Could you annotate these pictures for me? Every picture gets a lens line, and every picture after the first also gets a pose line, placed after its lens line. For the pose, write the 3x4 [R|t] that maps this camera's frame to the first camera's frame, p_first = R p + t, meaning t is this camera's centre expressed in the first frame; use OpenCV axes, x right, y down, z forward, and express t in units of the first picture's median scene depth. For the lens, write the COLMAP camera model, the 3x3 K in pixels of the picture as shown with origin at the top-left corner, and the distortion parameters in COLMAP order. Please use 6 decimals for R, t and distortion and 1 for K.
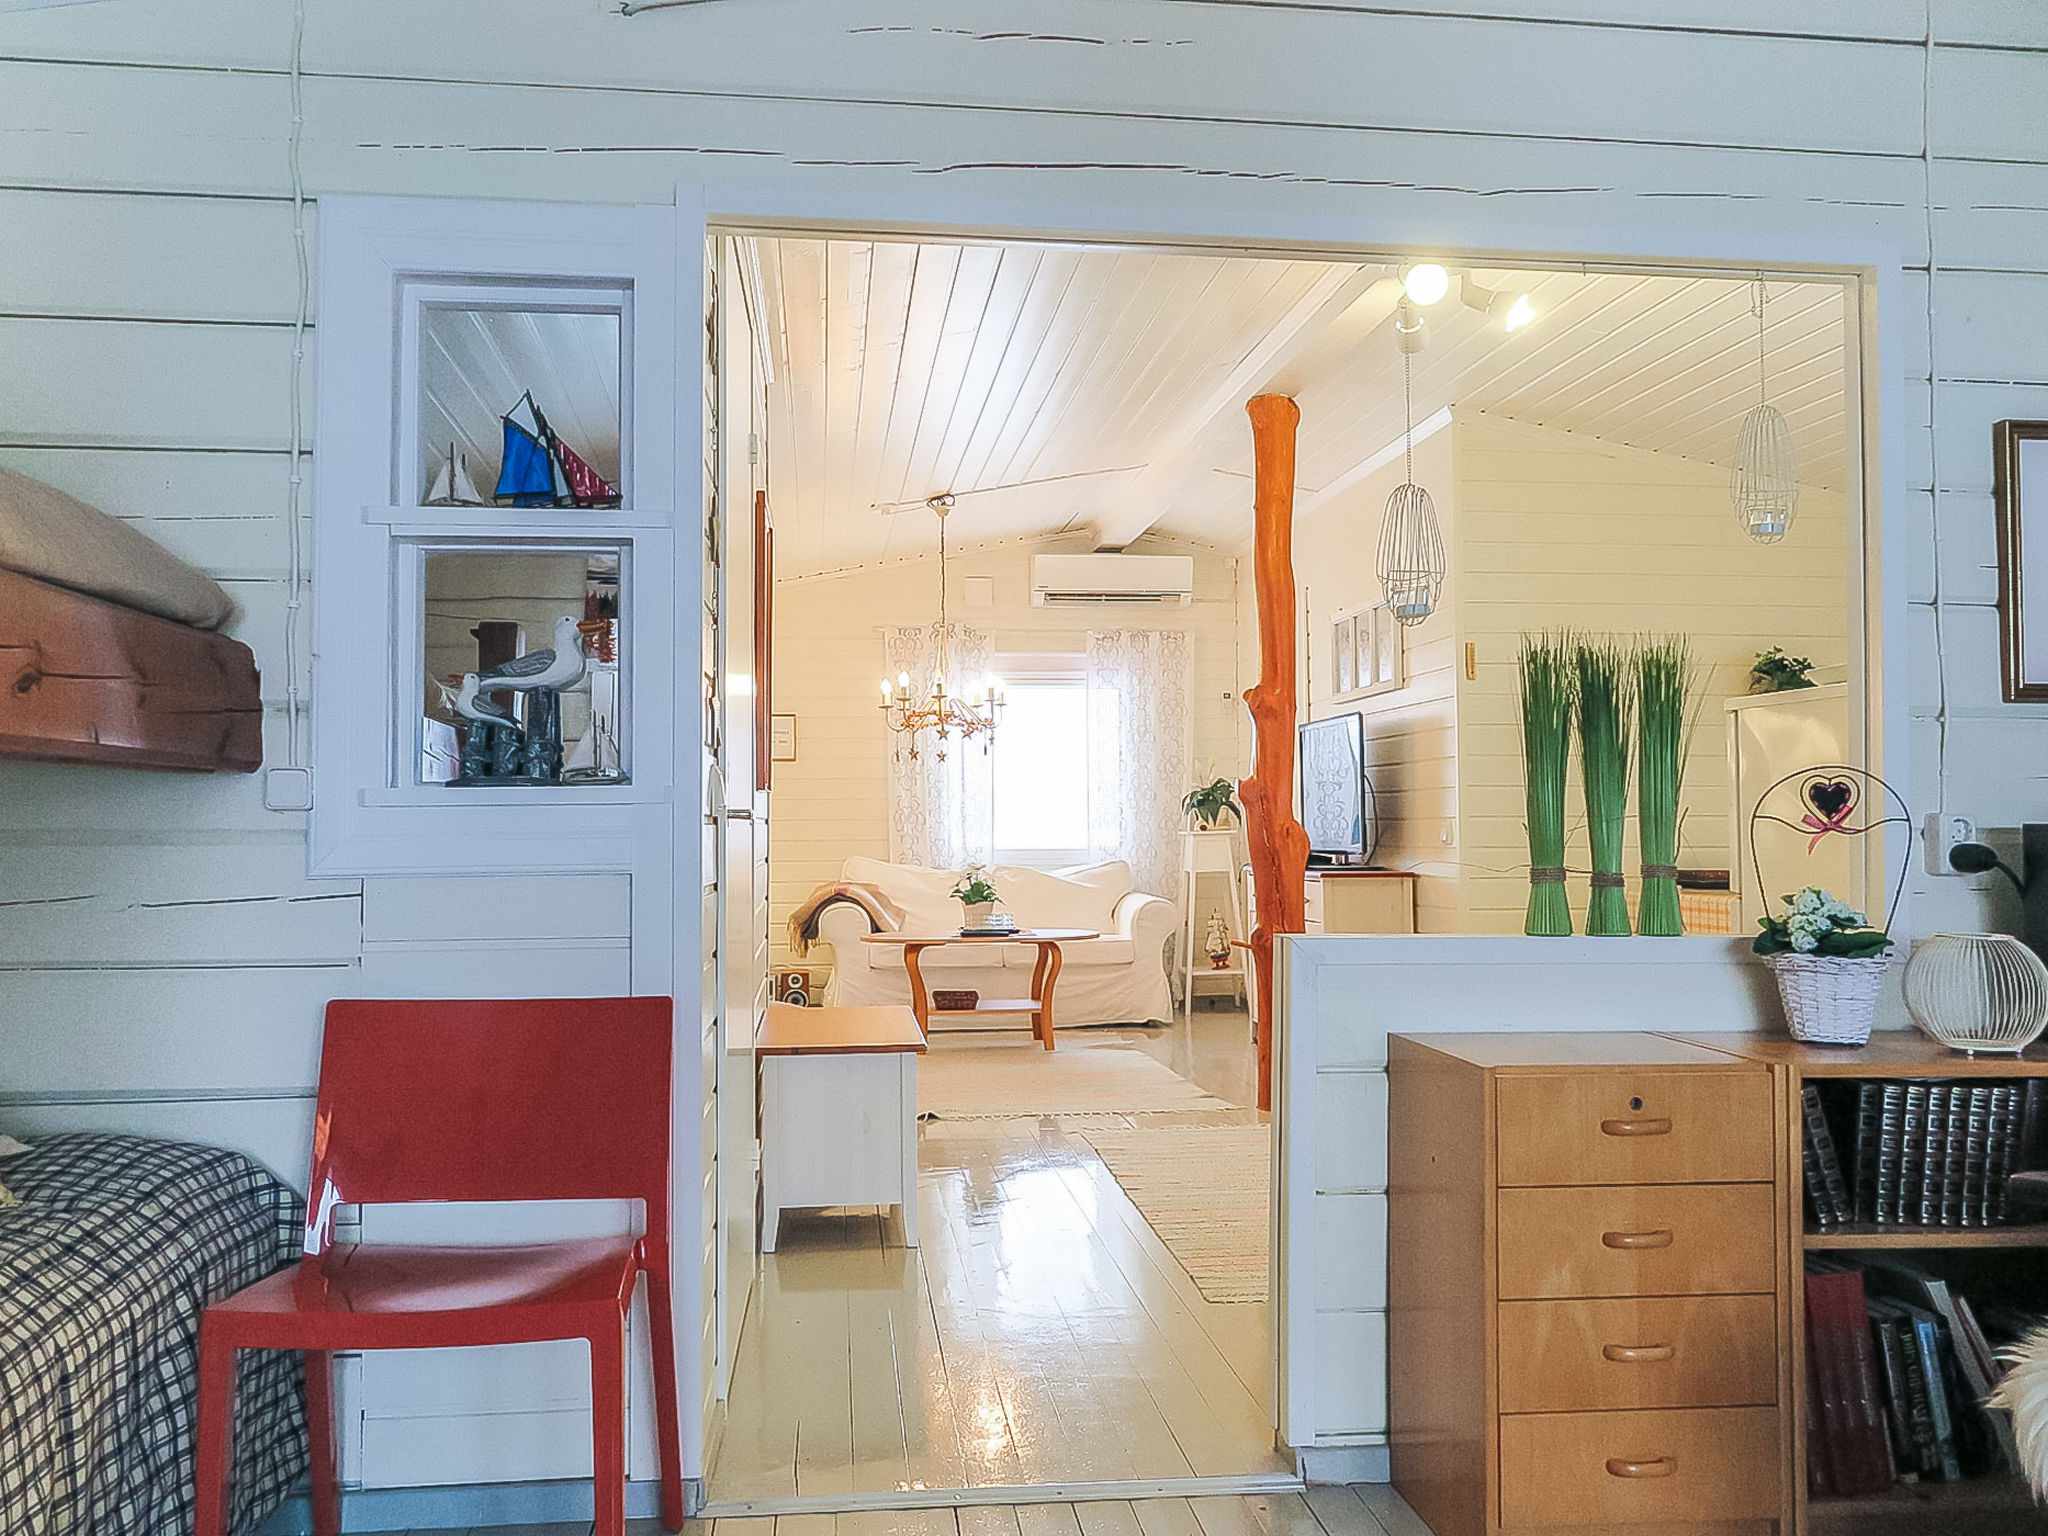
lens RADIAL K [[1721.4, 0, 1020.7], [0, 1721.4, 737.8], [0, 0, 1]] dist [-0.005563, 0.006098]
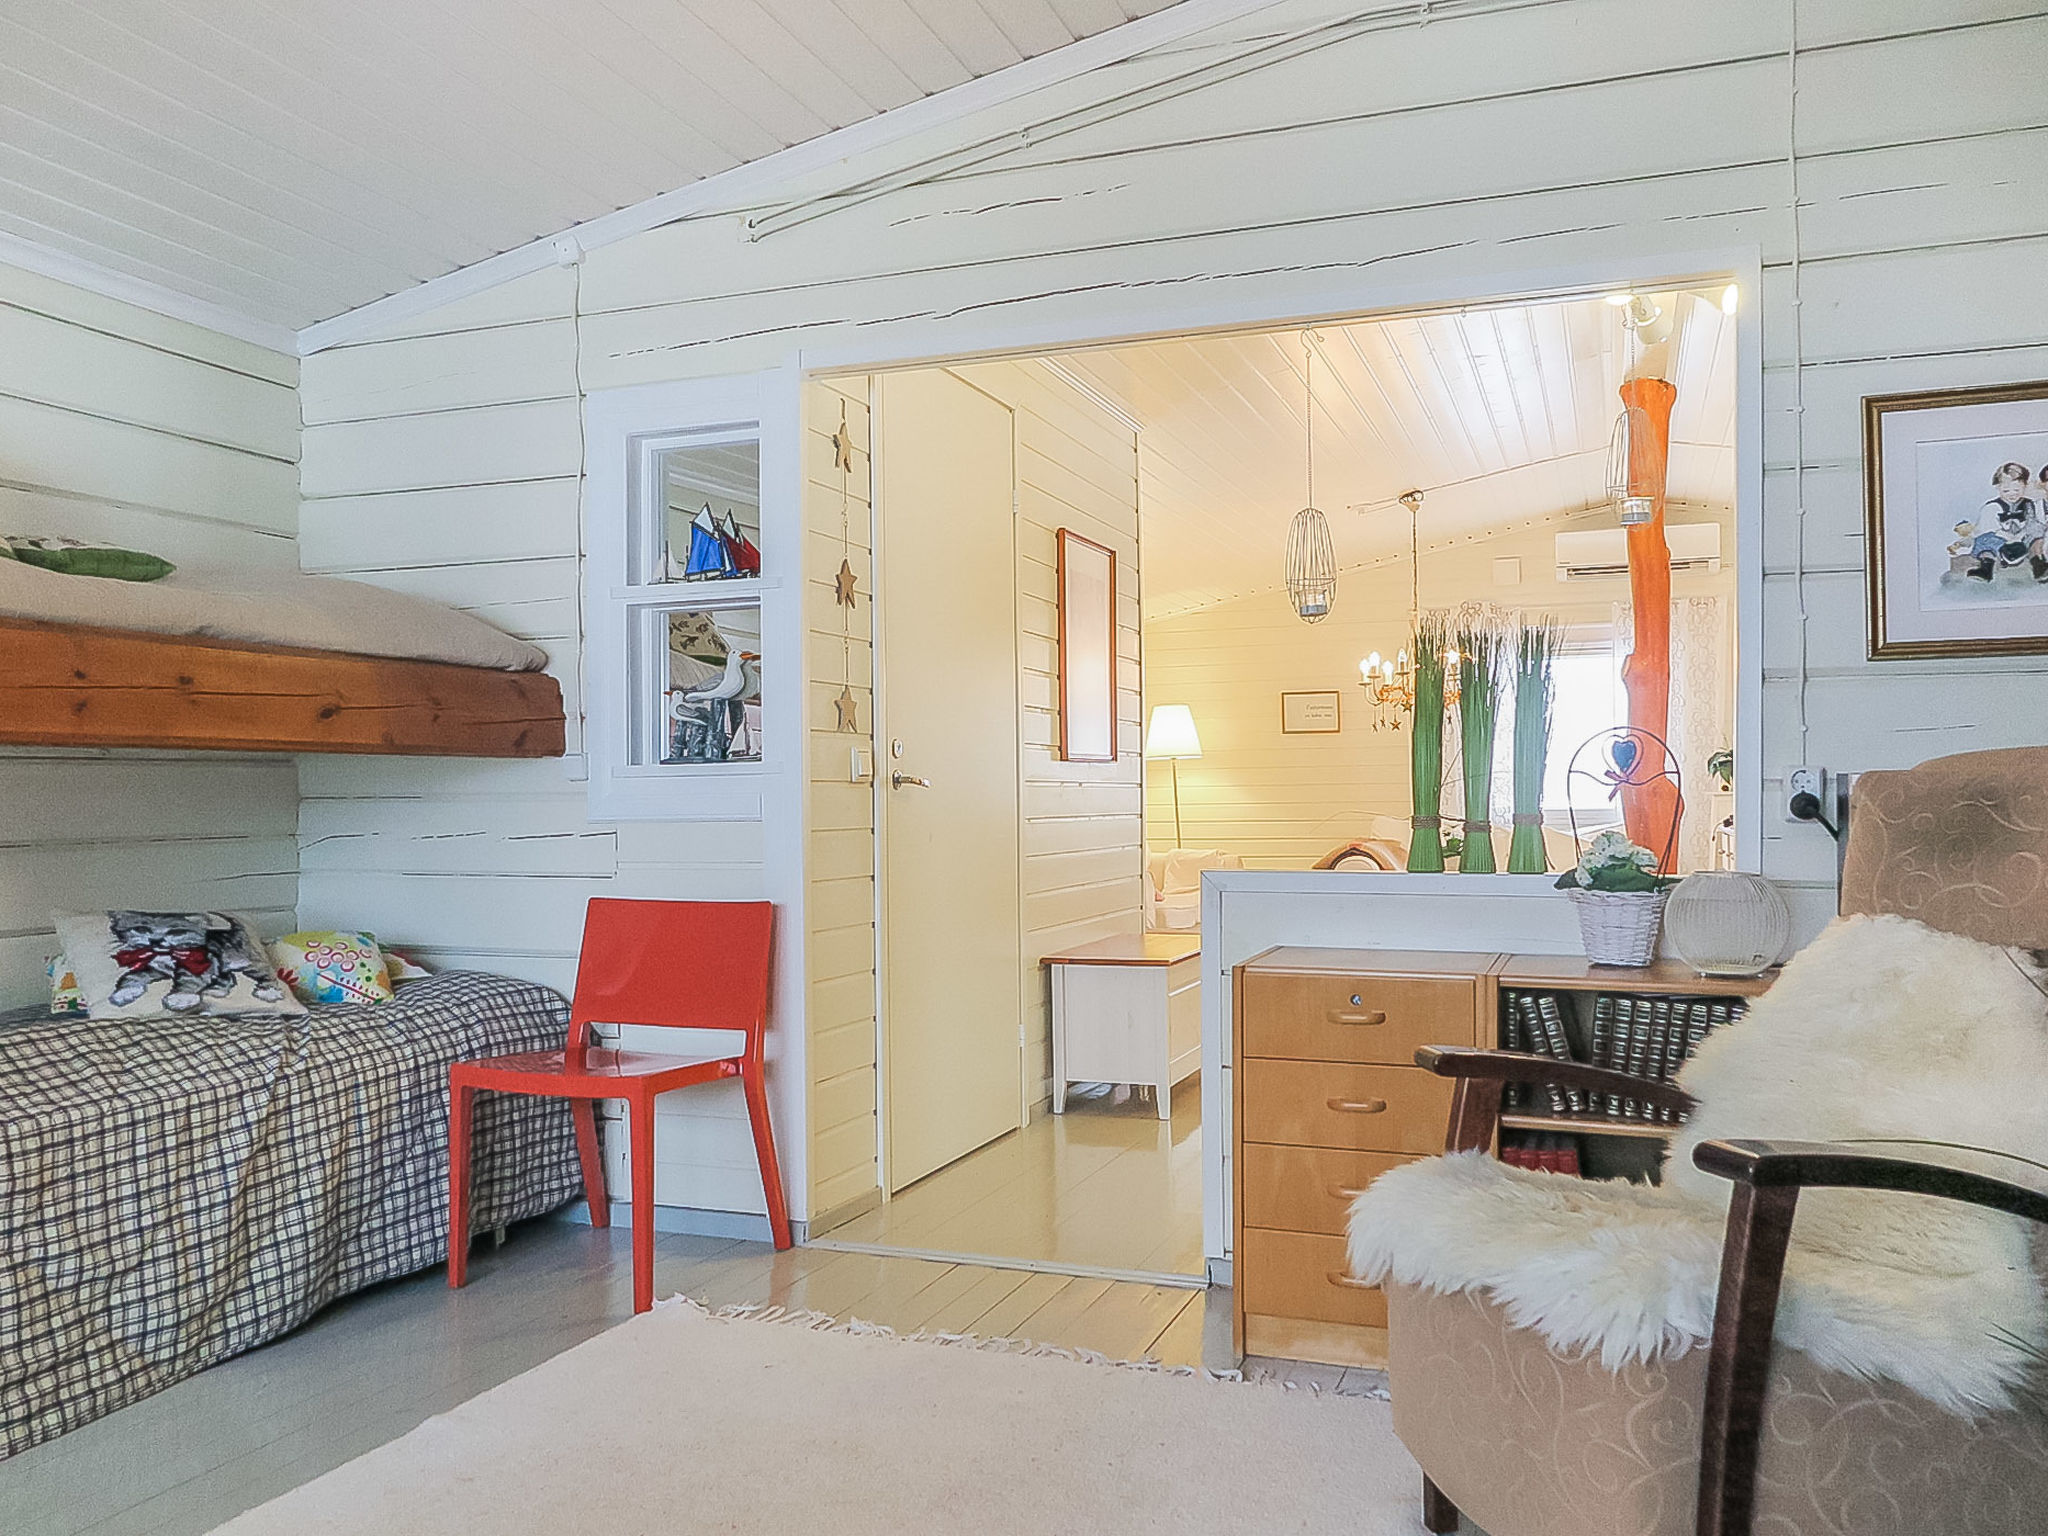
lens RADIAL K [[1605.0, 0, 1024.0], [0, 1605.0, 768.0], [0, 0, 1]] dist [-0.004512, -0.004114]
pose [[0.890942, -0.015380, -0.453856, 0.613638], [0.031521, 0.999110, 0.028020, 0.001545], [0.453022, -0.039270, 0.890634, -0.145366]]
